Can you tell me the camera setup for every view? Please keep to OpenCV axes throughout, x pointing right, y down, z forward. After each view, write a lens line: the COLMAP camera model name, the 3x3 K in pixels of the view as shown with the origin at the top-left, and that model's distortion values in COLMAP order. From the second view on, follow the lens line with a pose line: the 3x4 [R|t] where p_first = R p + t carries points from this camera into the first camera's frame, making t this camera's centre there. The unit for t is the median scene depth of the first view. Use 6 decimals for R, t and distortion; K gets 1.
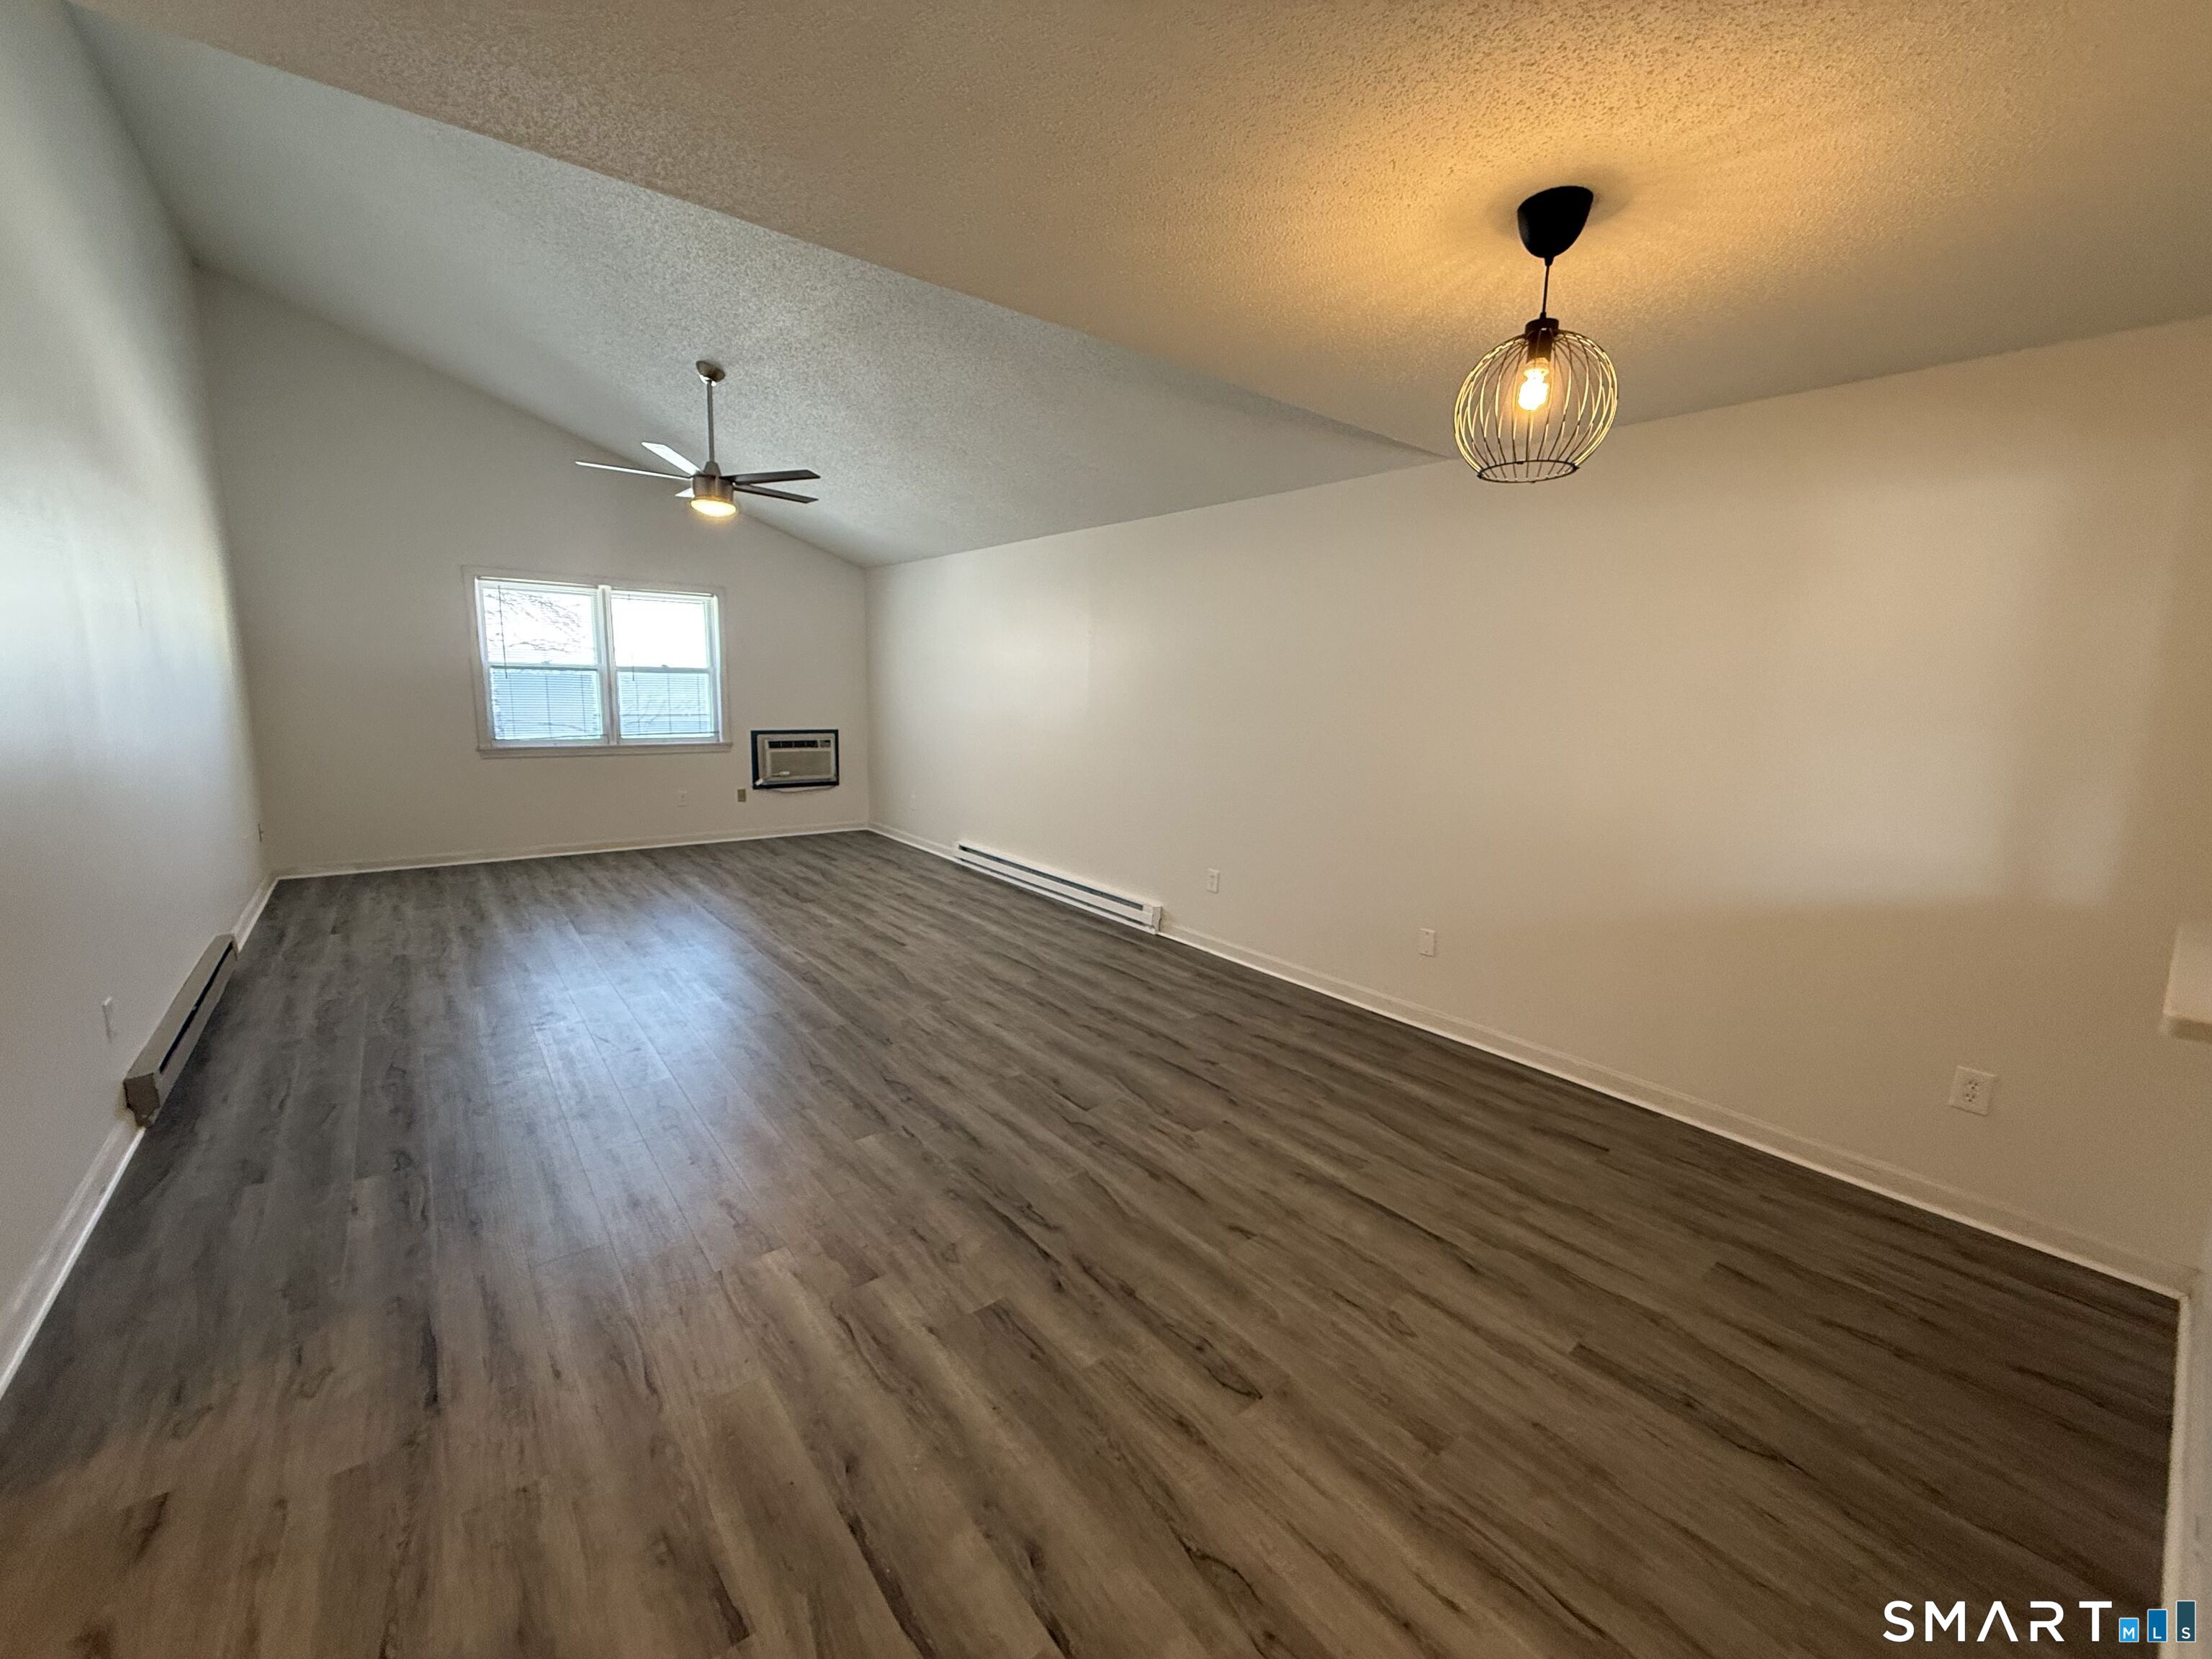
lens RADIAL K [[879.8, 0, 1103.3], [0, 879.8, 822.6], [0, 0, 1]] dist [-0.000215, 0.000132]
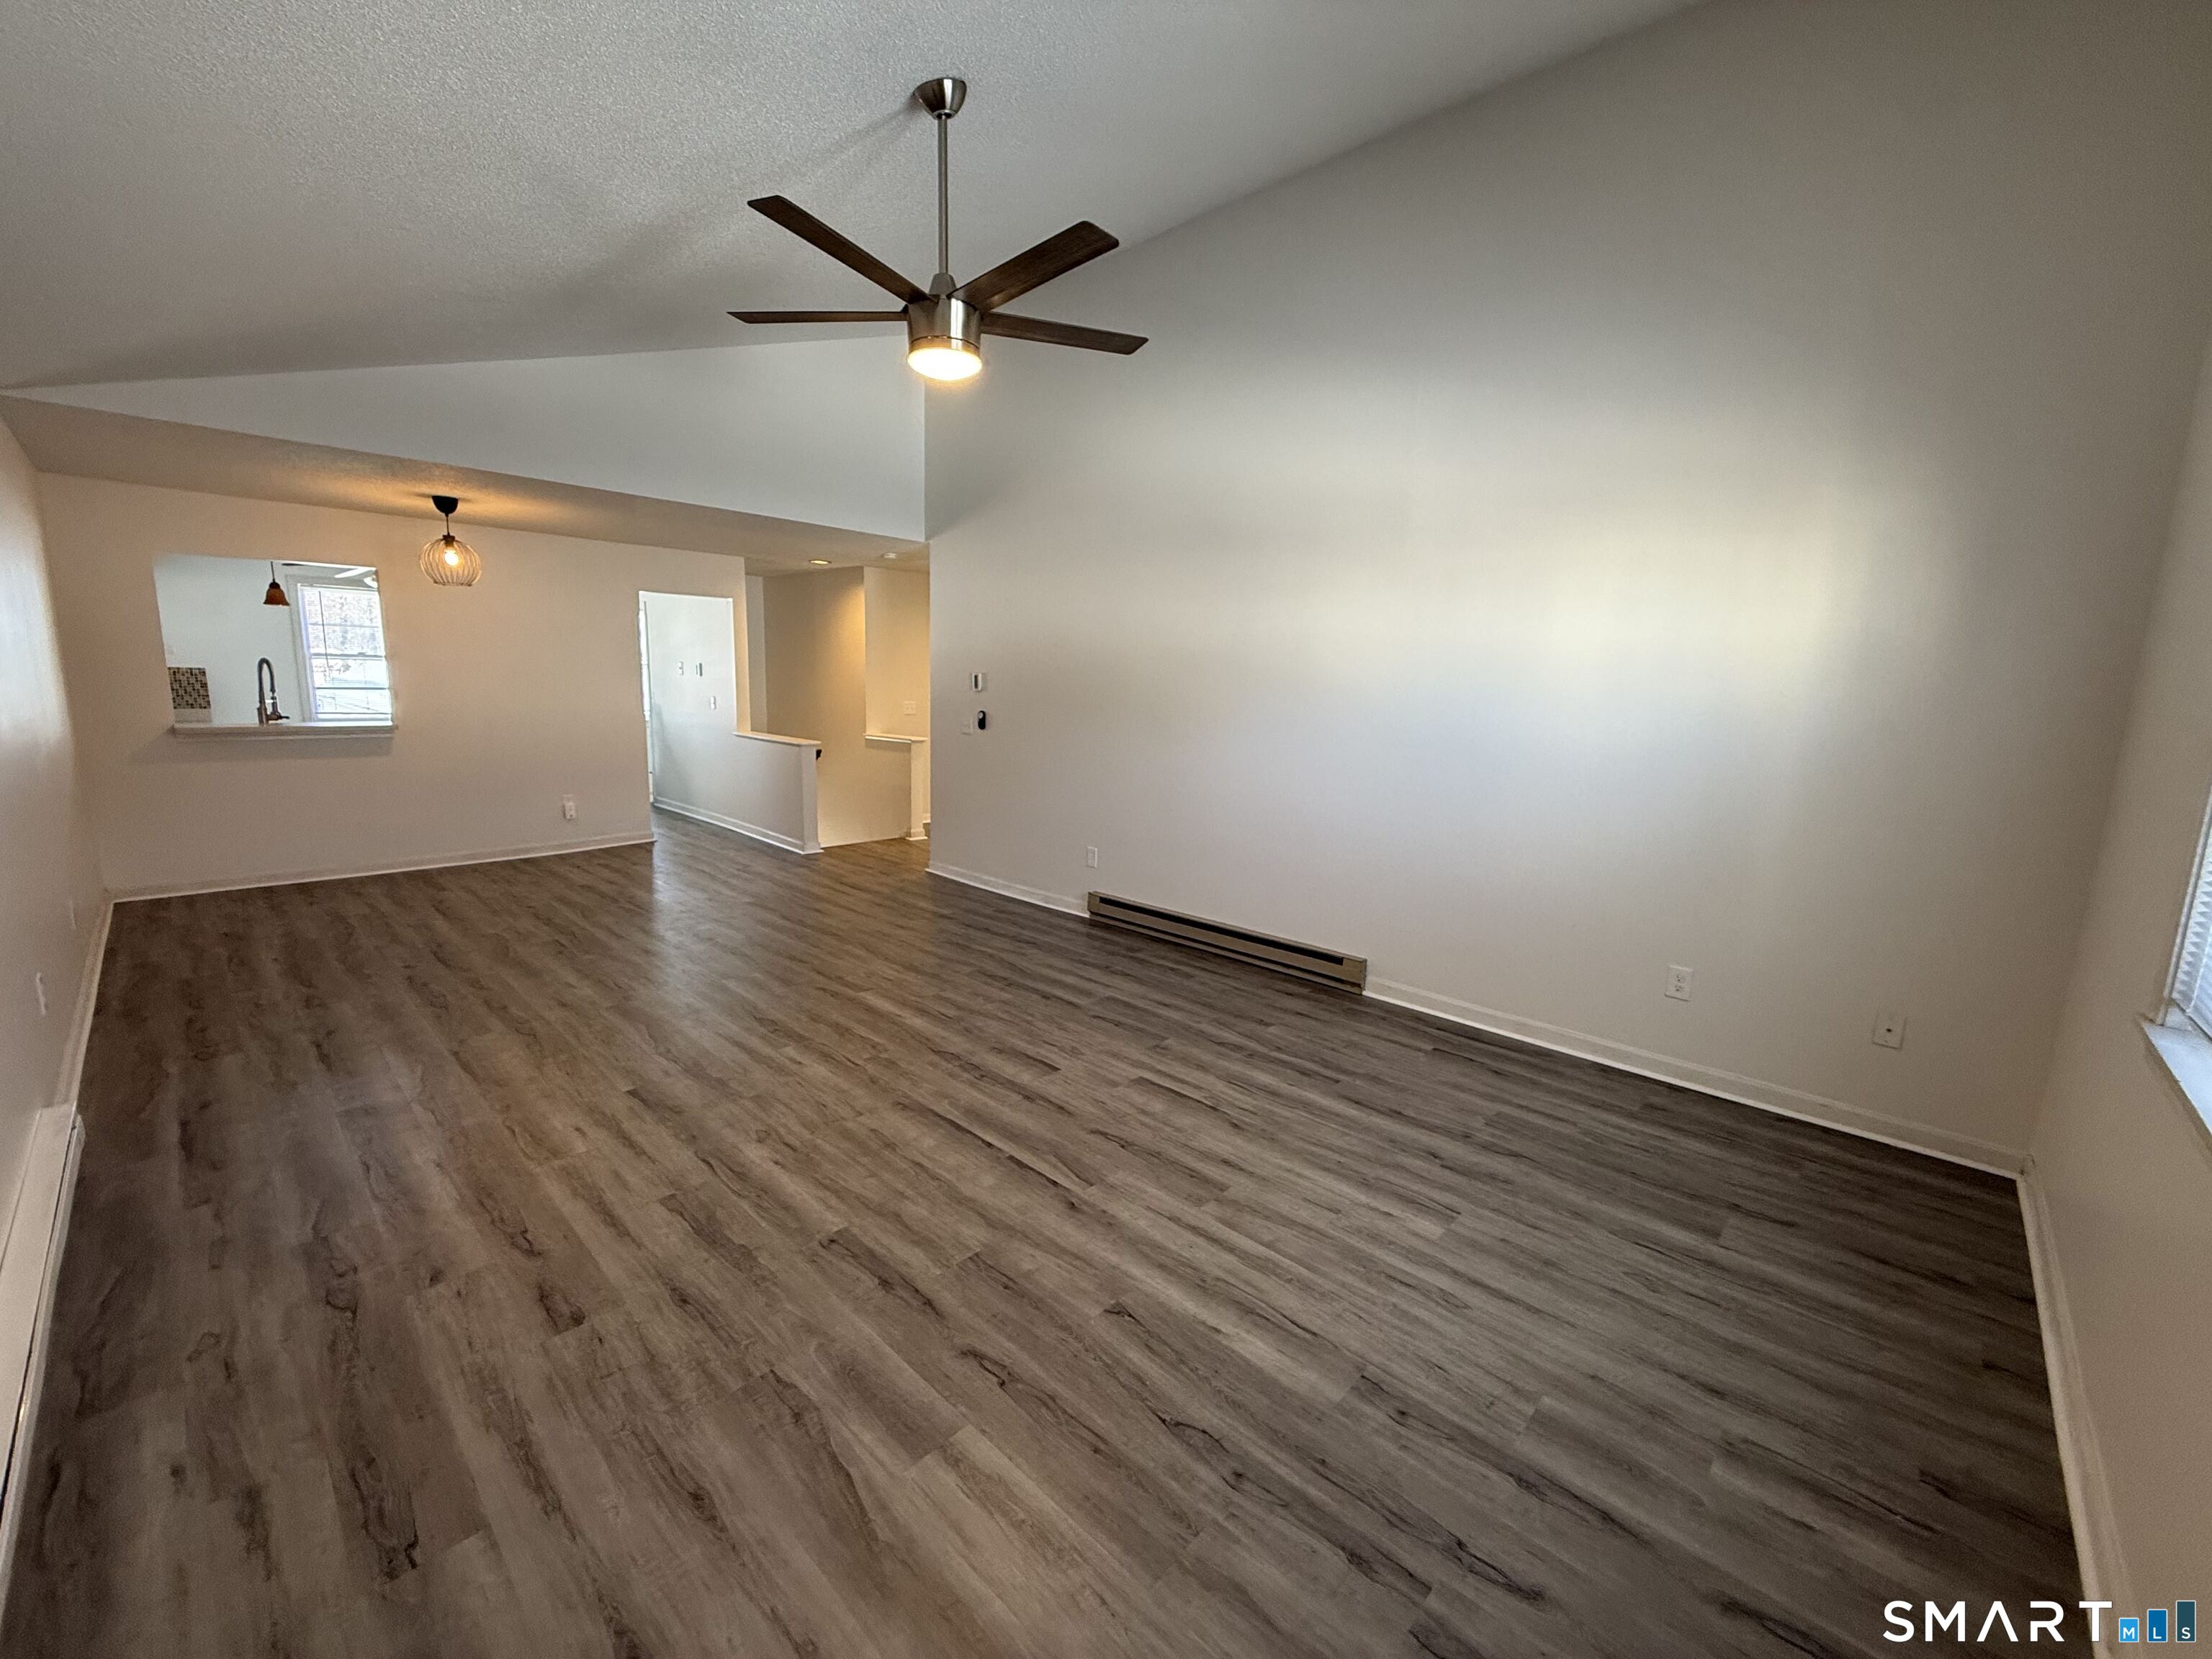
lens RADIAL K [[879.8, 0, 1100.6], [0, 879.8, 830.2], [0, 0, 1]] dist [-0.000215, 0.000132]
pose [[-0.989094, -0.024385, -0.145255, -0.431141], [-0.069845, 0.945916, 0.316804, -0.241857], [0.129674, 0.323495, -0.937302, 1.467258]]
